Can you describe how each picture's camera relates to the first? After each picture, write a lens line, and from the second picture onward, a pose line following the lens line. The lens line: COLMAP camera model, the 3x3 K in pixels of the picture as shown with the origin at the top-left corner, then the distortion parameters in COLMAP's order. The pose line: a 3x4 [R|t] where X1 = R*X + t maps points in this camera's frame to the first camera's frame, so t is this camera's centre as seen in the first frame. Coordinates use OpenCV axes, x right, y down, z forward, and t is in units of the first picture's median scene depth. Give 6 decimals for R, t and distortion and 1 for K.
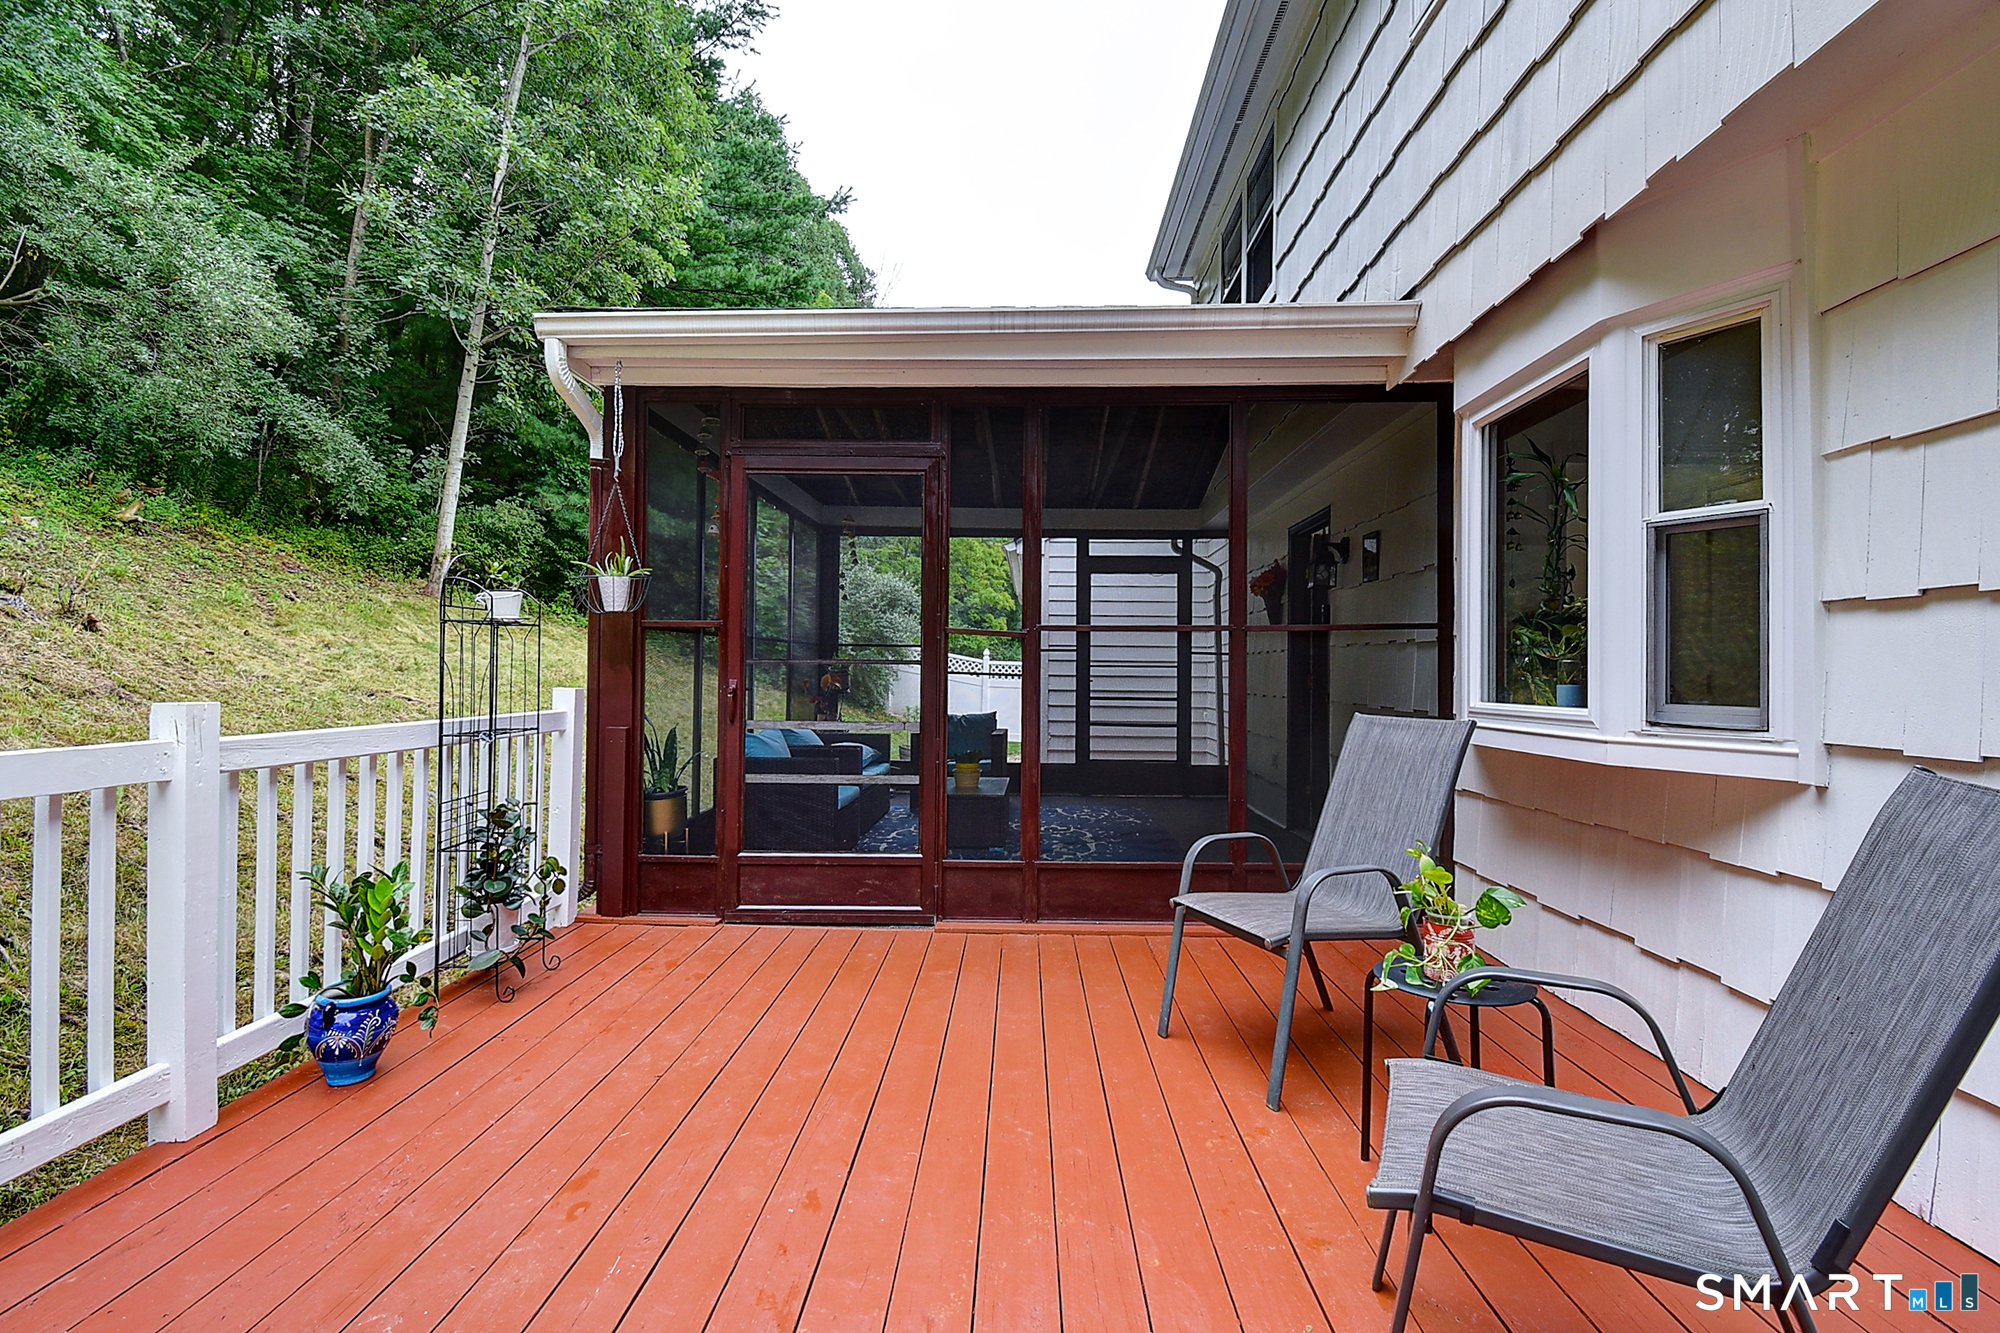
lens RADIAL K [[920.1, 0, 1015.6], [0, 920.1, 662.2], [0, 0, 1]] dist [0.024393, -0.027658]
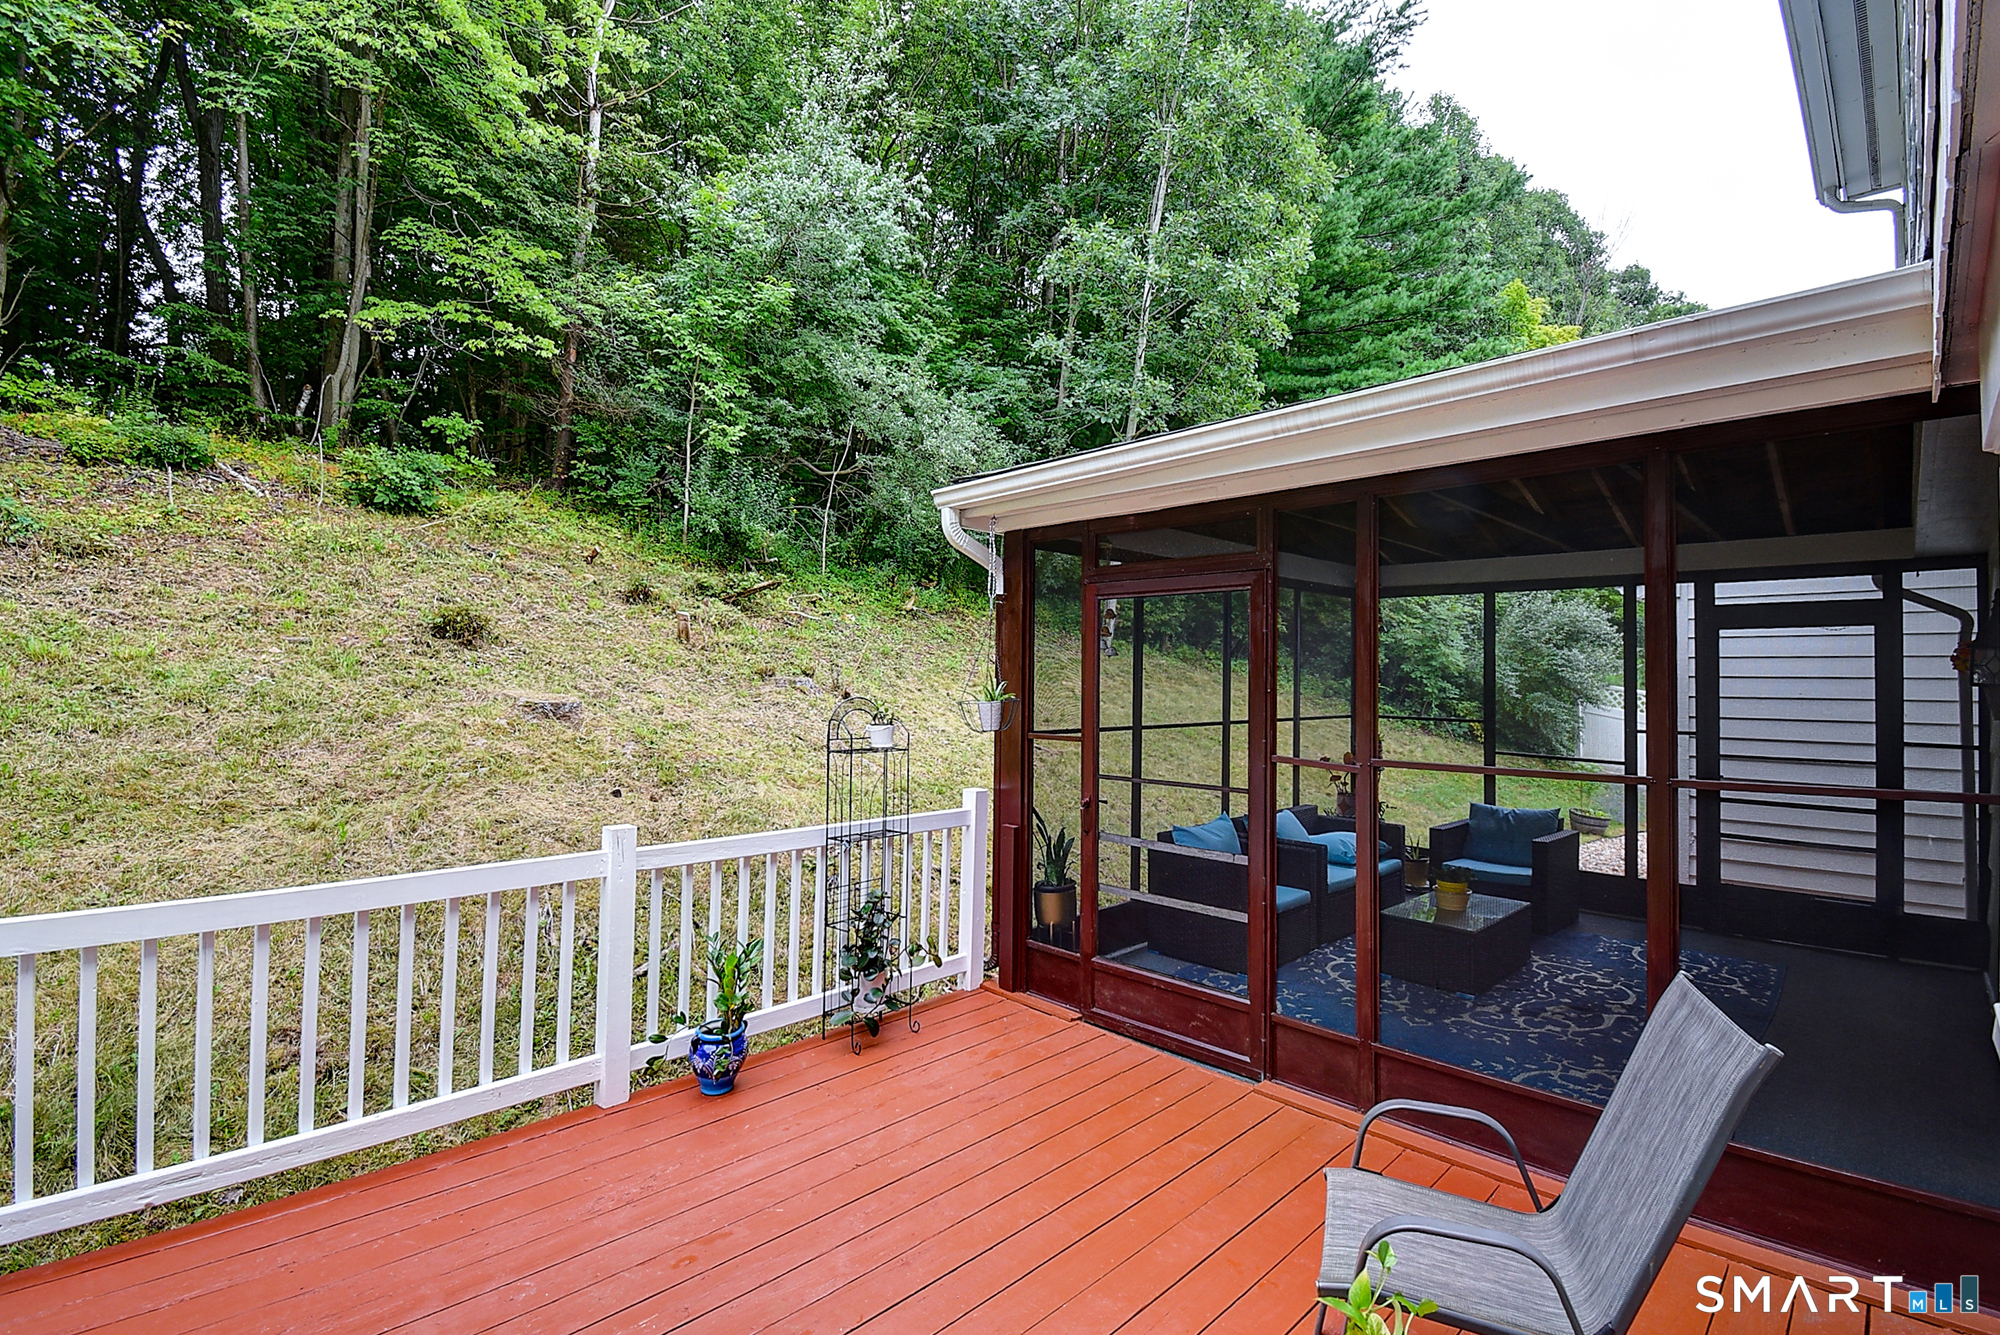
lens RADIAL K [[920.1, 0, 1015.6], [0, 920.1, 663.2], [0, 0, 1]] dist [0.024393, -0.027658]
pose [[0.724989, -0.010362, -0.688683, 0.394765], [-0.002064, 0.999850, -0.017217, -0.120657], [0.688758, 0.013903, 0.724858, 0.178518]]
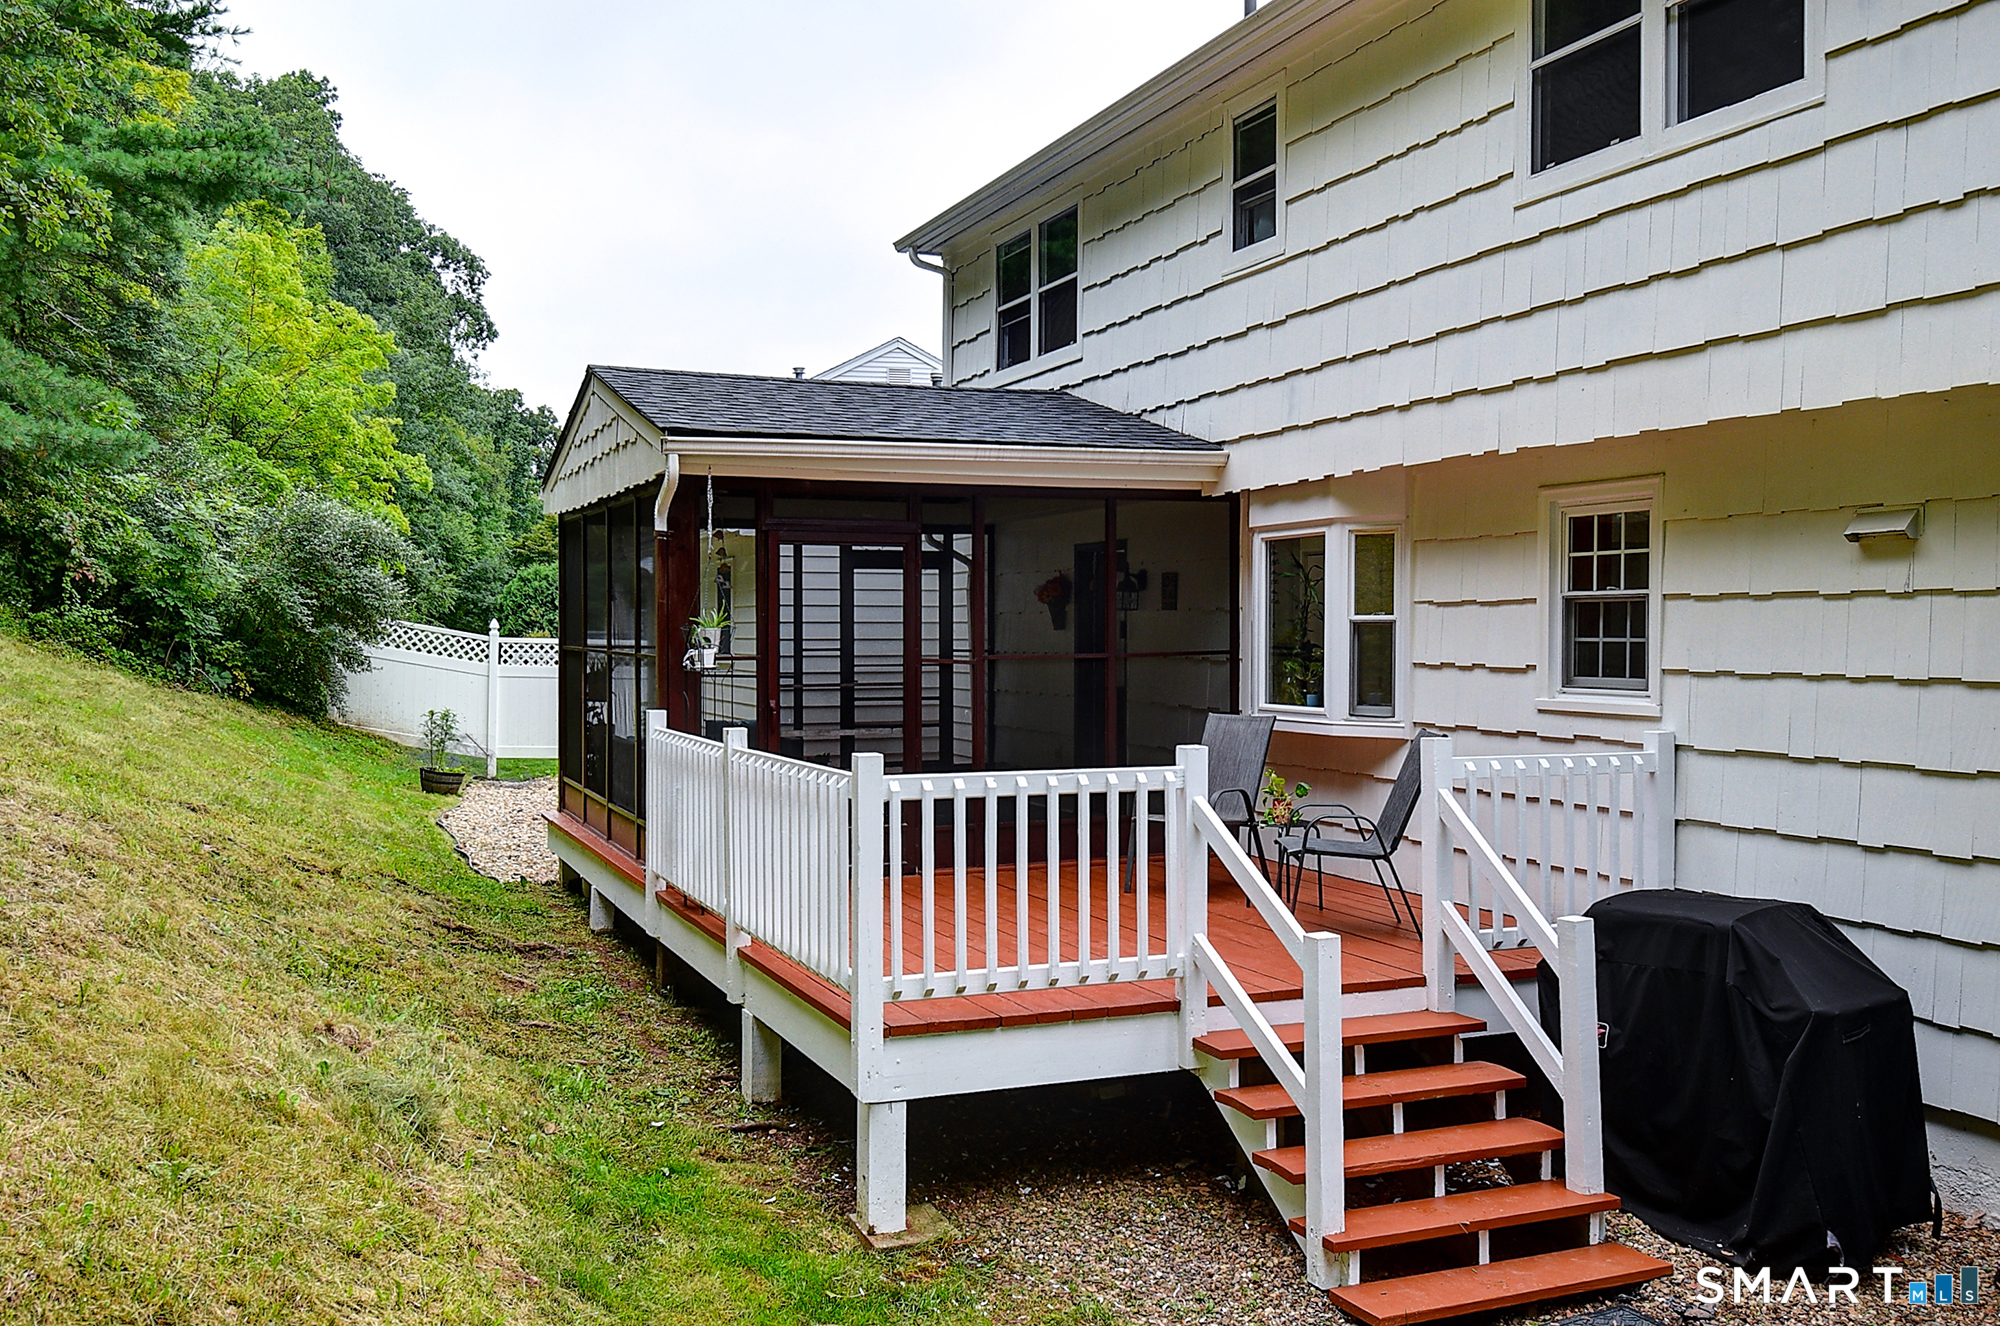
lens RADIAL K [[1701.3, 0, 1000.0], [0, 1701.3, 663.0], [0, 0, 1]] dist [0.003018, 0.000411]
pose [[0.915795, -0.015996, 0.401328, -1.063292], [0.003404, 0.999480, 0.032069, -0.118671], [-0.401632, -0.028003, 0.915373, -1.478722]]
